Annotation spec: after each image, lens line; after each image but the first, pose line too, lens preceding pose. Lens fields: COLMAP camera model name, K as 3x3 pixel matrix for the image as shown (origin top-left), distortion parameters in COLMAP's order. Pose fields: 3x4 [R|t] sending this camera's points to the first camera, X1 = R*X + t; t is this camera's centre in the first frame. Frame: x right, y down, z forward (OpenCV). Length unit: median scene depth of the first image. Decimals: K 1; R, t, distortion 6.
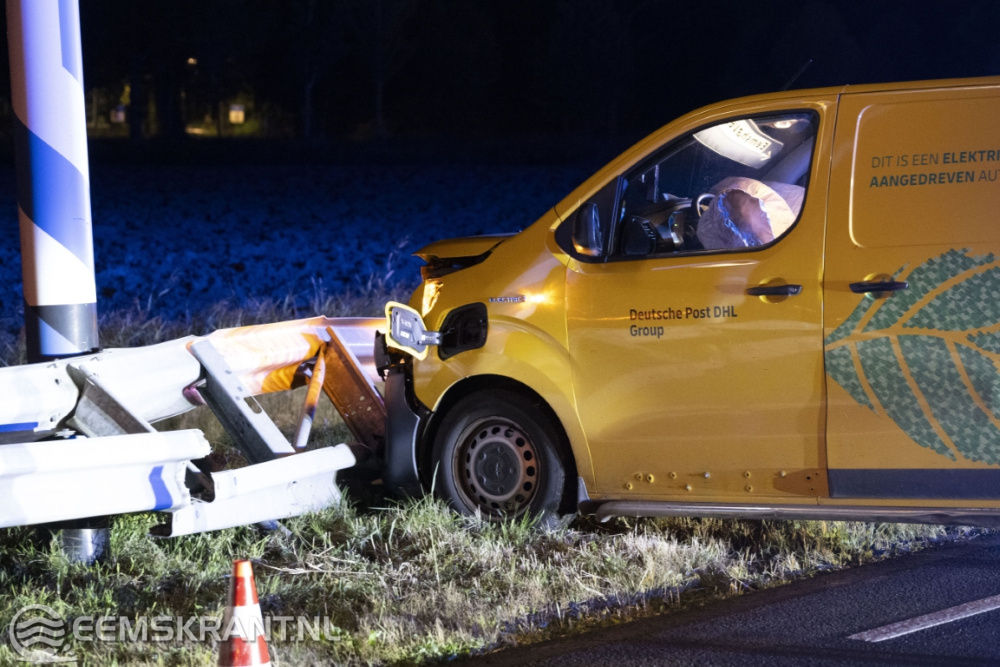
lens RADIAL K [[2702.4, 0, 503.0], [0, 2702.4, 328.7], [0, 0, 1]] dist [-0.073730, 0.000000]
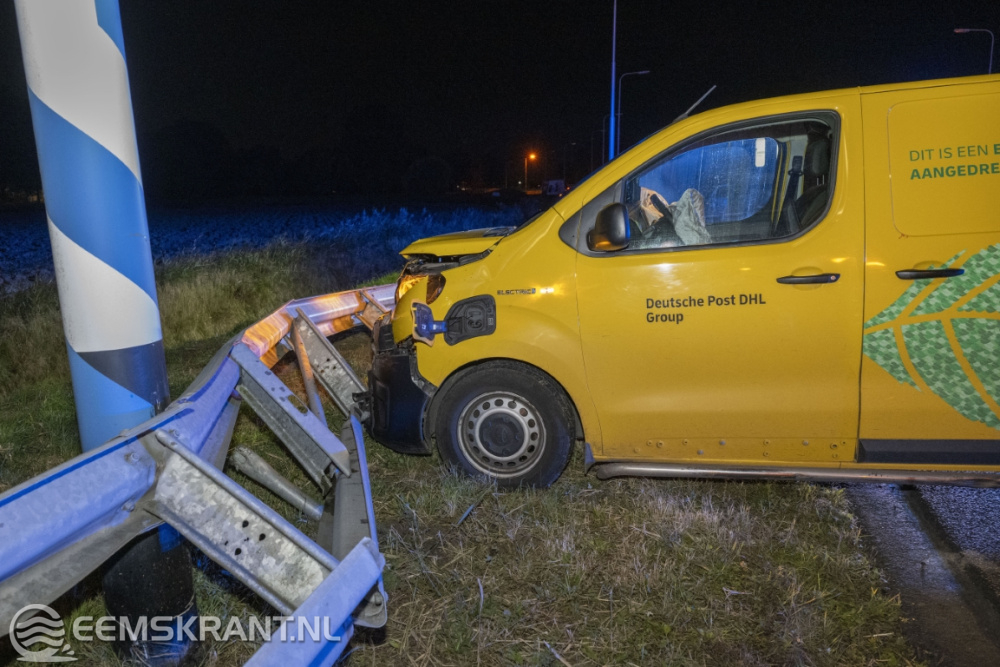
lens RADIAL K [[692.5, 0, 496.1], [0, 692.5, 342.2], [0, 0, 1]] dist [0.022250, -0.003703]
pose [[0.935991, -0.065665, 0.345844, -0.117741], [0.029319, 0.993576, 0.109300, -0.023674], [-0.350800, -0.092164, 0.931904, 0.799967]]
